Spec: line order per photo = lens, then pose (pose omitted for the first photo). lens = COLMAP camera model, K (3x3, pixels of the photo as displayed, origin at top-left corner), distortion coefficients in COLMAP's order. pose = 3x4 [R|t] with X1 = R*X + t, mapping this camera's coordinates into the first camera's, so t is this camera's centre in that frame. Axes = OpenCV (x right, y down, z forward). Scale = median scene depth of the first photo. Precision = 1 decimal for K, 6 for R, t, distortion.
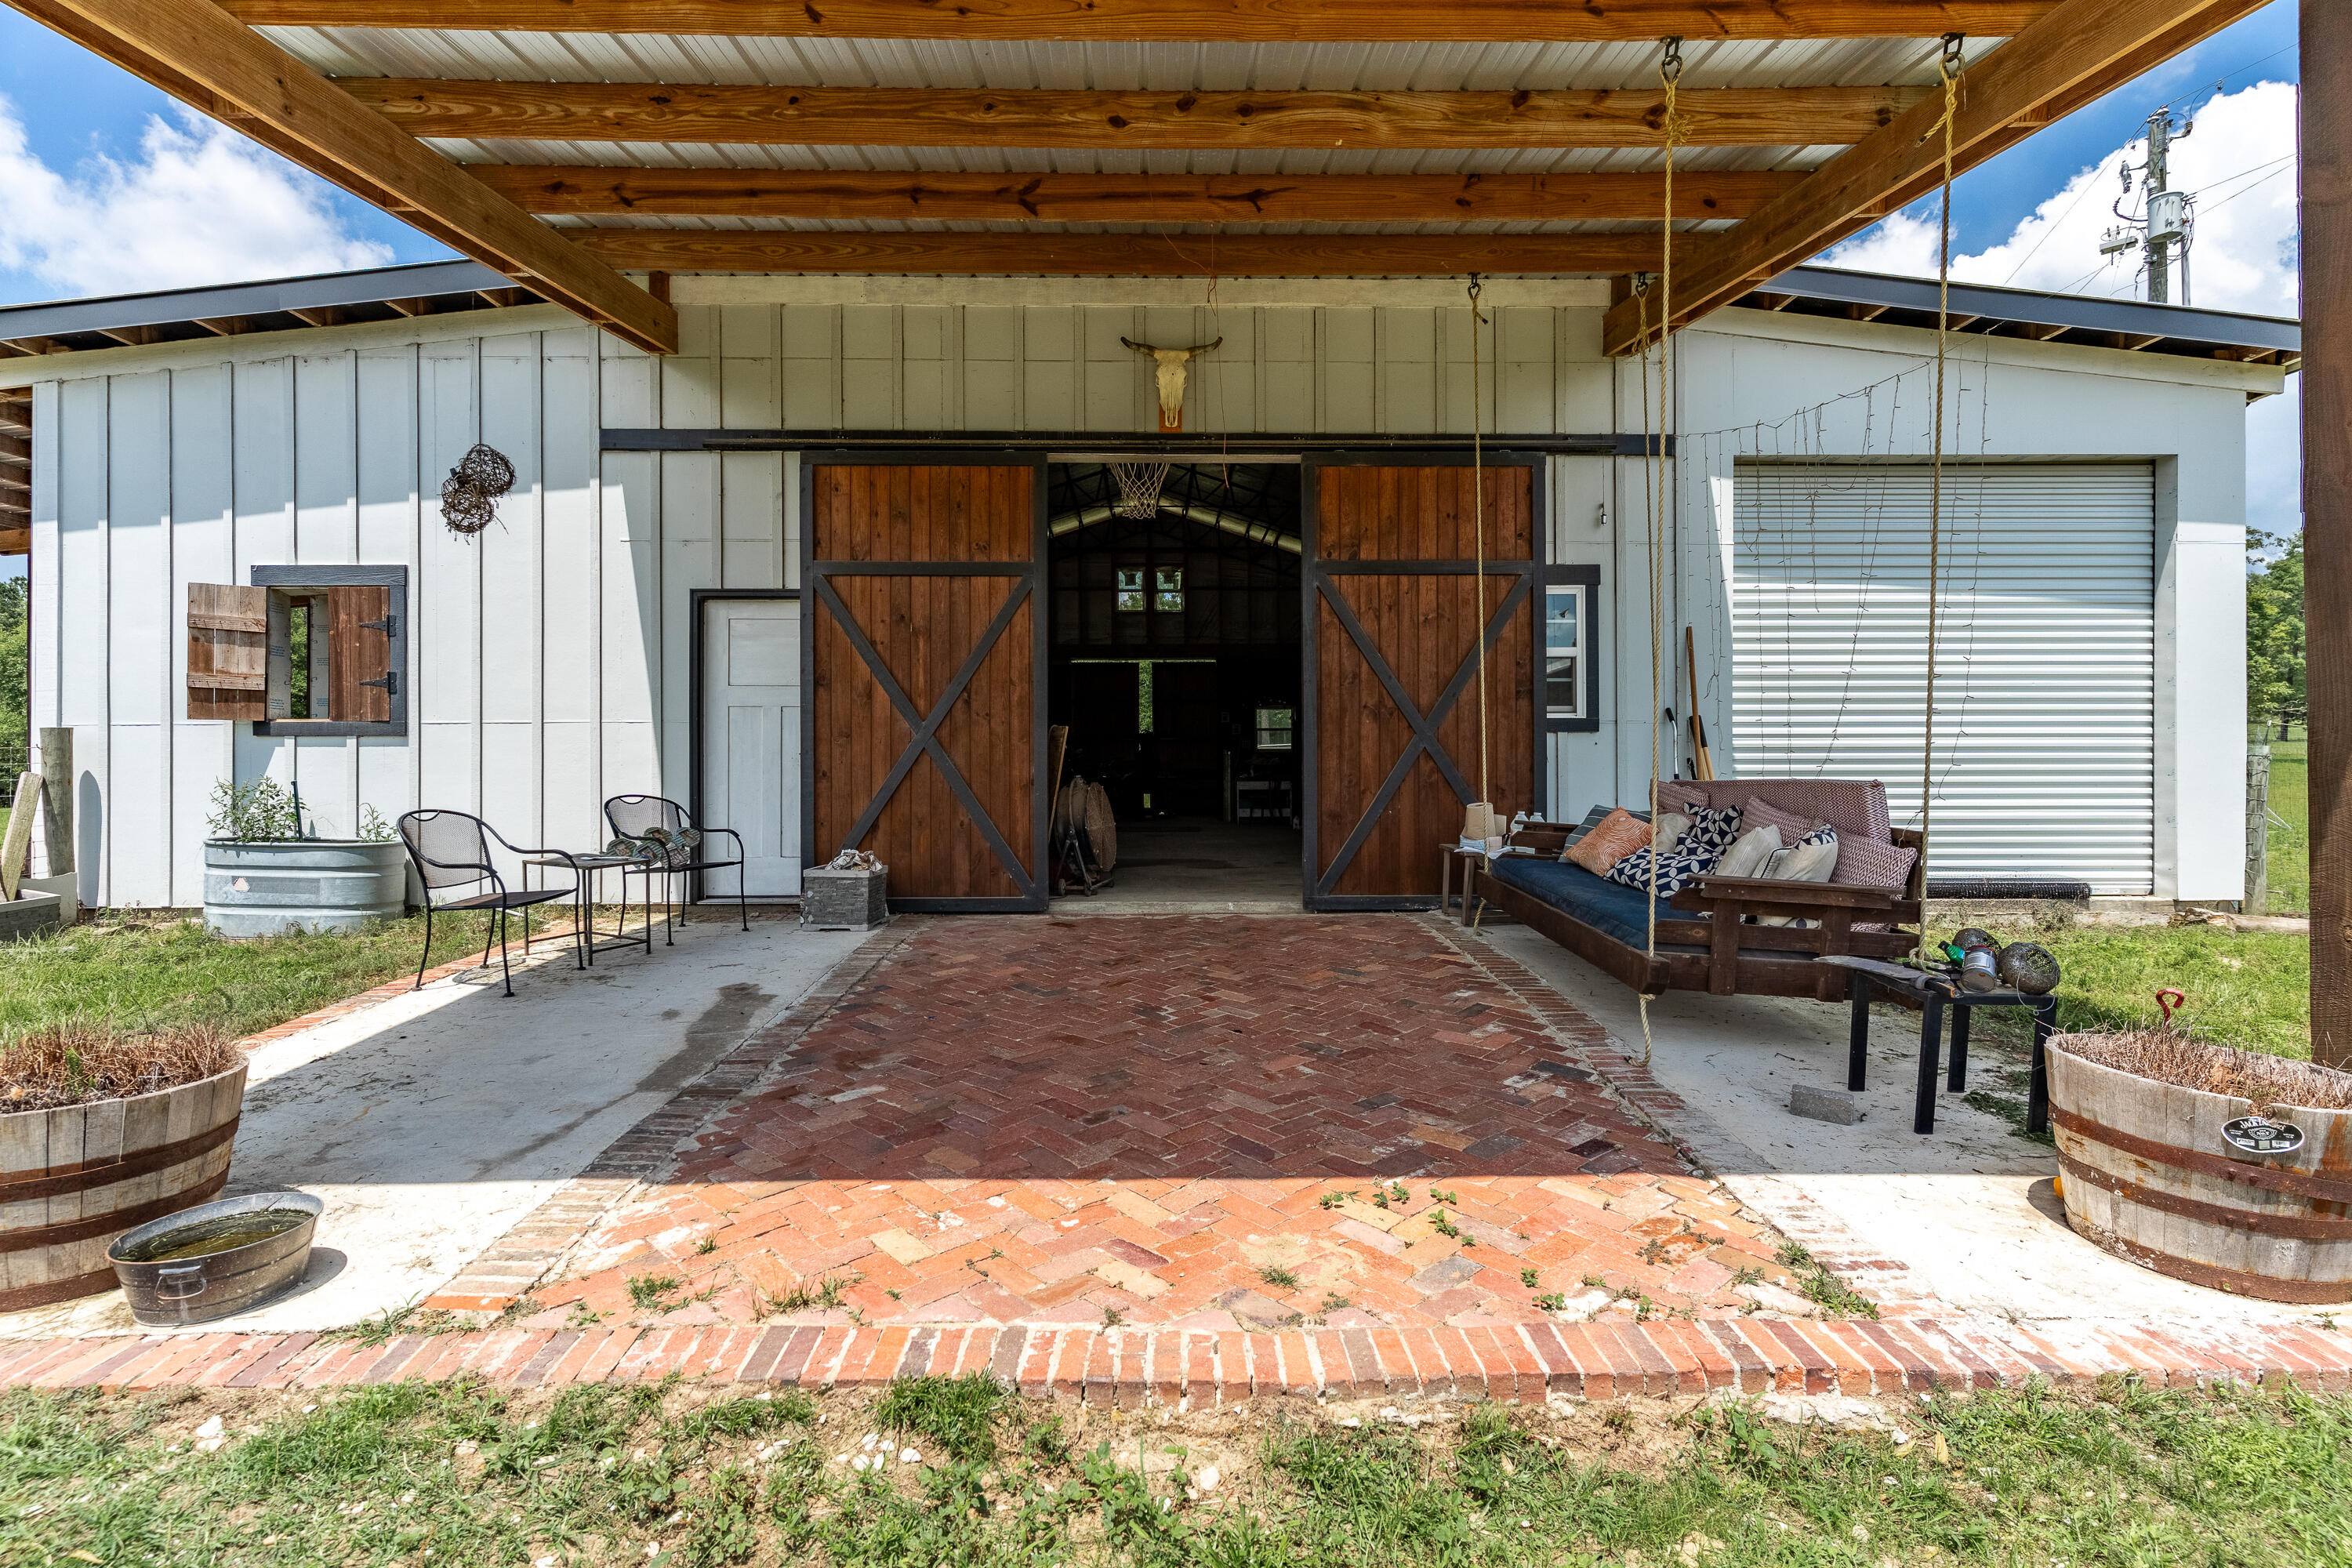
lens RADIAL K [[1124.2, 0, 1167.2], [0, 1124.2, 782.8], [0, 0, 1]] dist [0.001188, -0.000258]
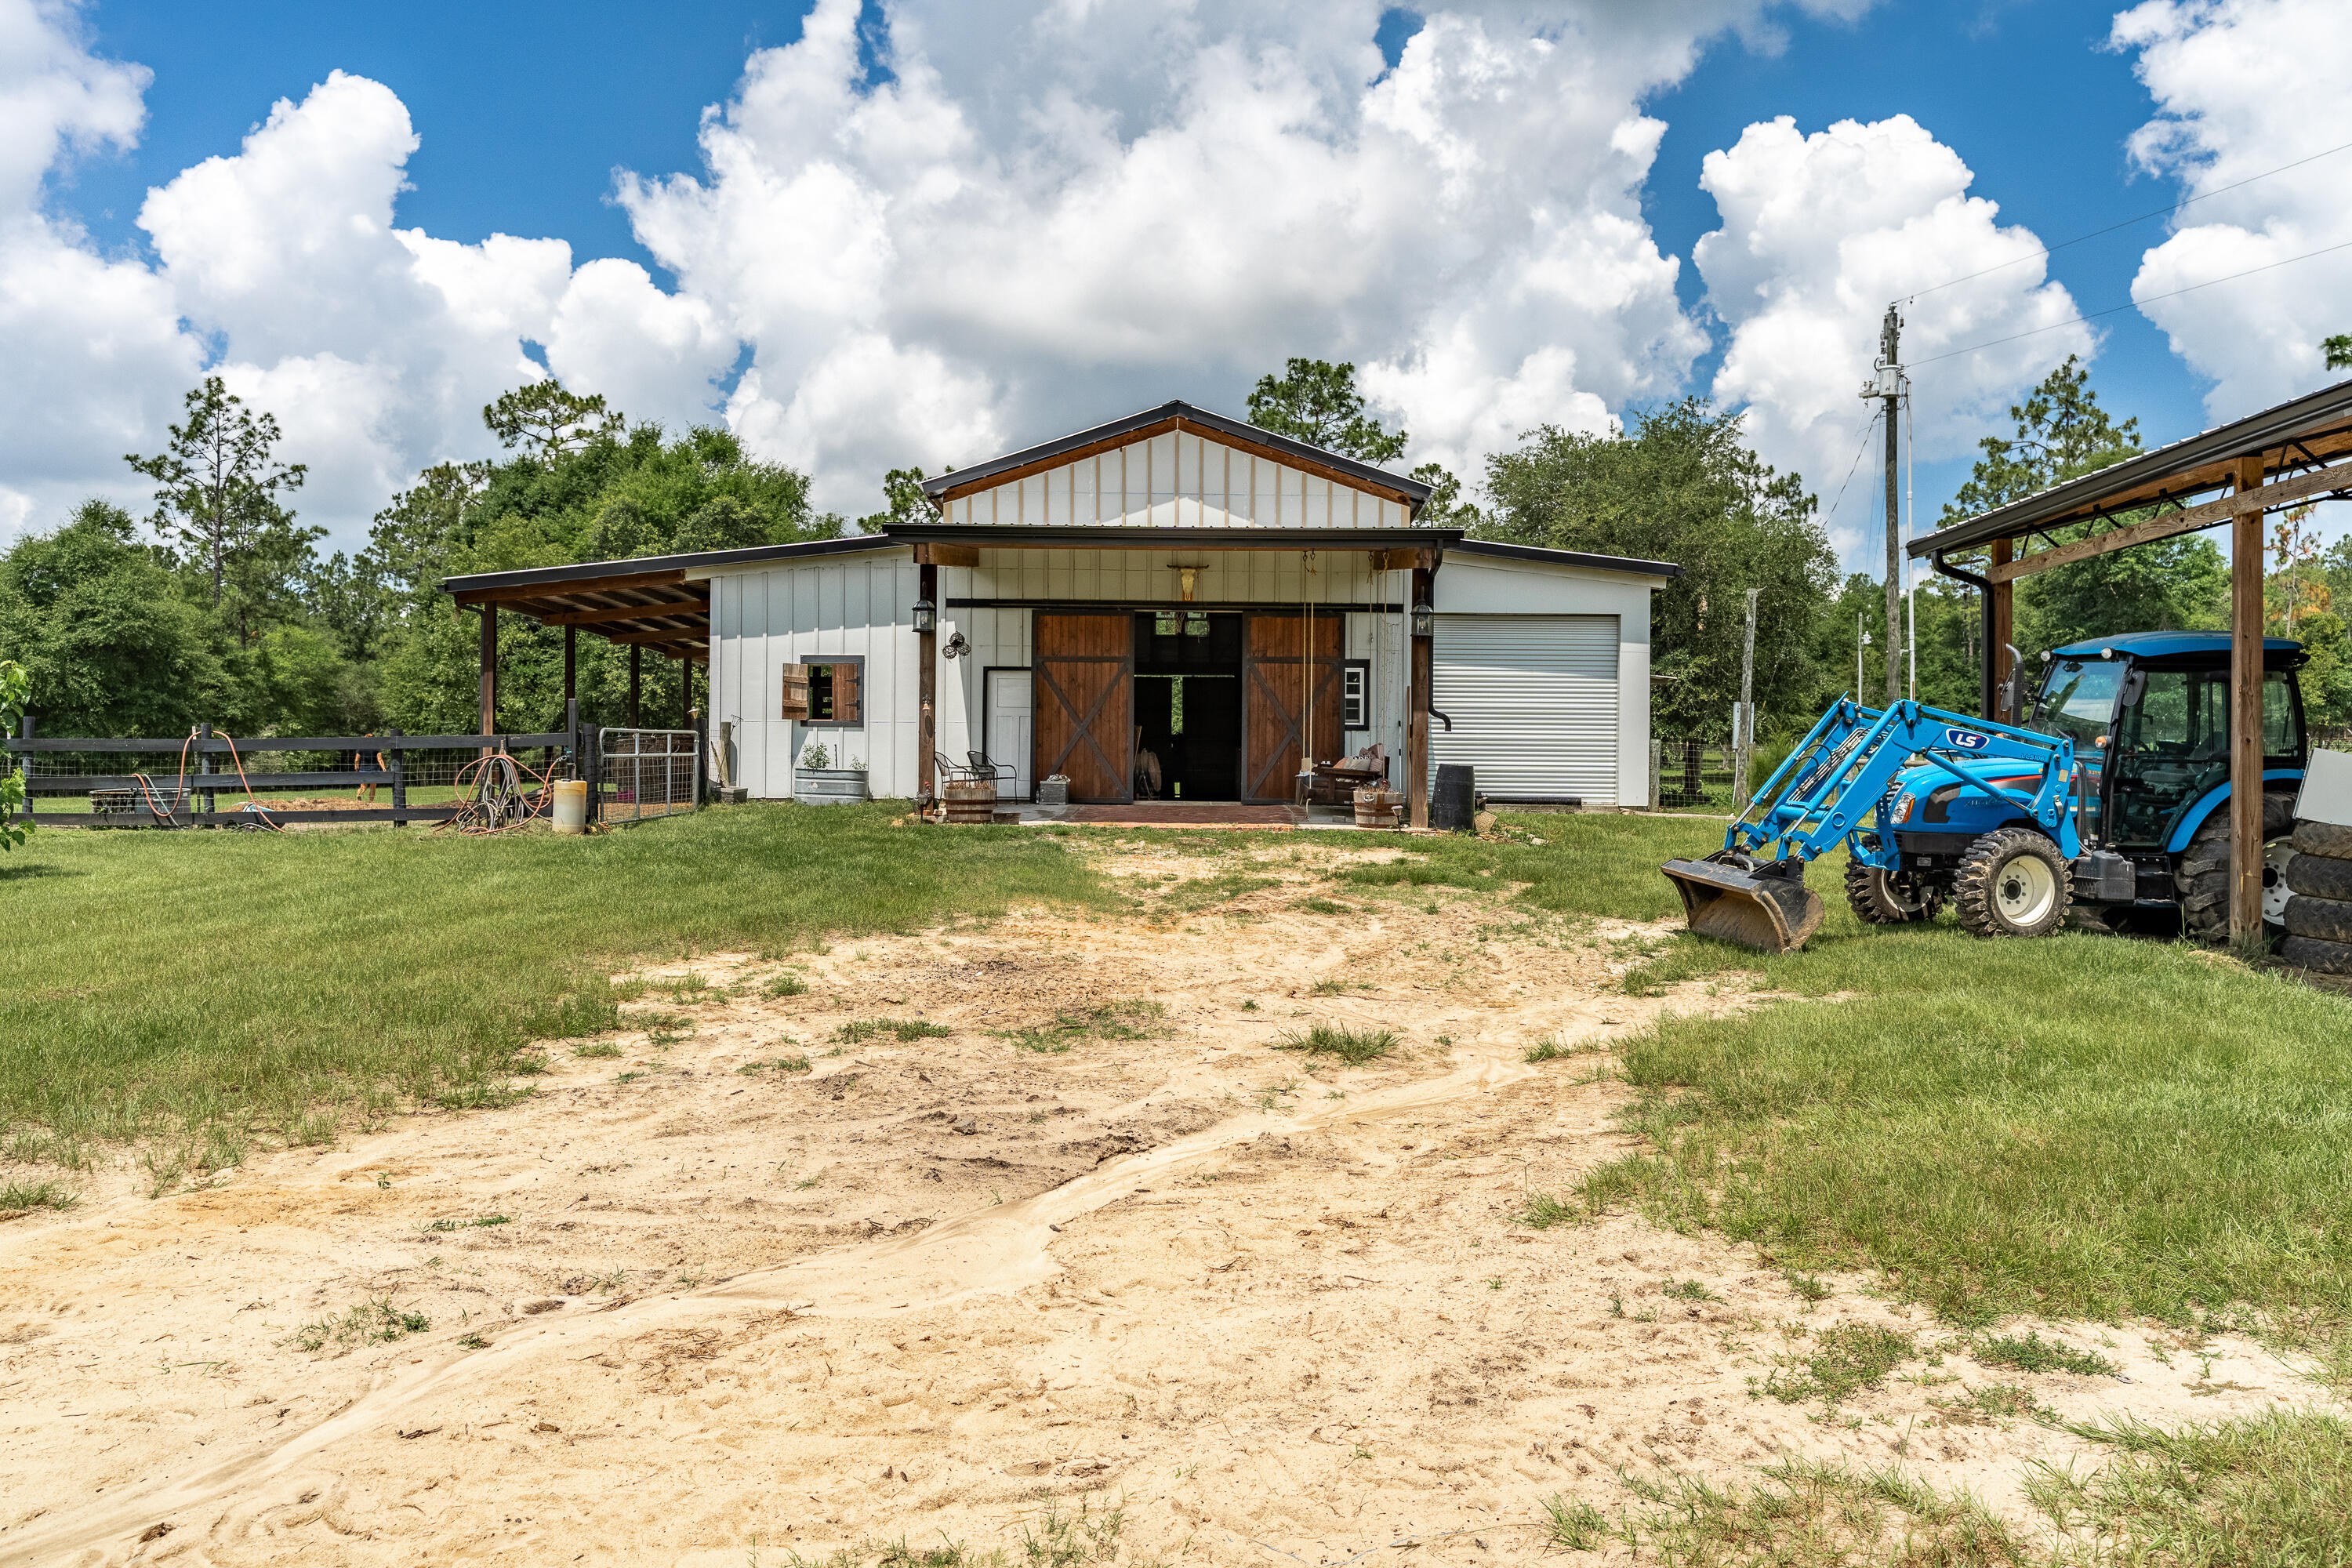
lens RADIAL K [[1124.2, 0, 1182.6], [0, 1124.2, 781.1], [0, 0, 1]] dist [0.001188, -0.000258]
pose [[0.999836, 0.010995, -0.014381, 0.031234], [-0.011084, 0.999920, -0.006113, 0.079434], [0.014313, 0.006271, 0.999878, -1.358620]]
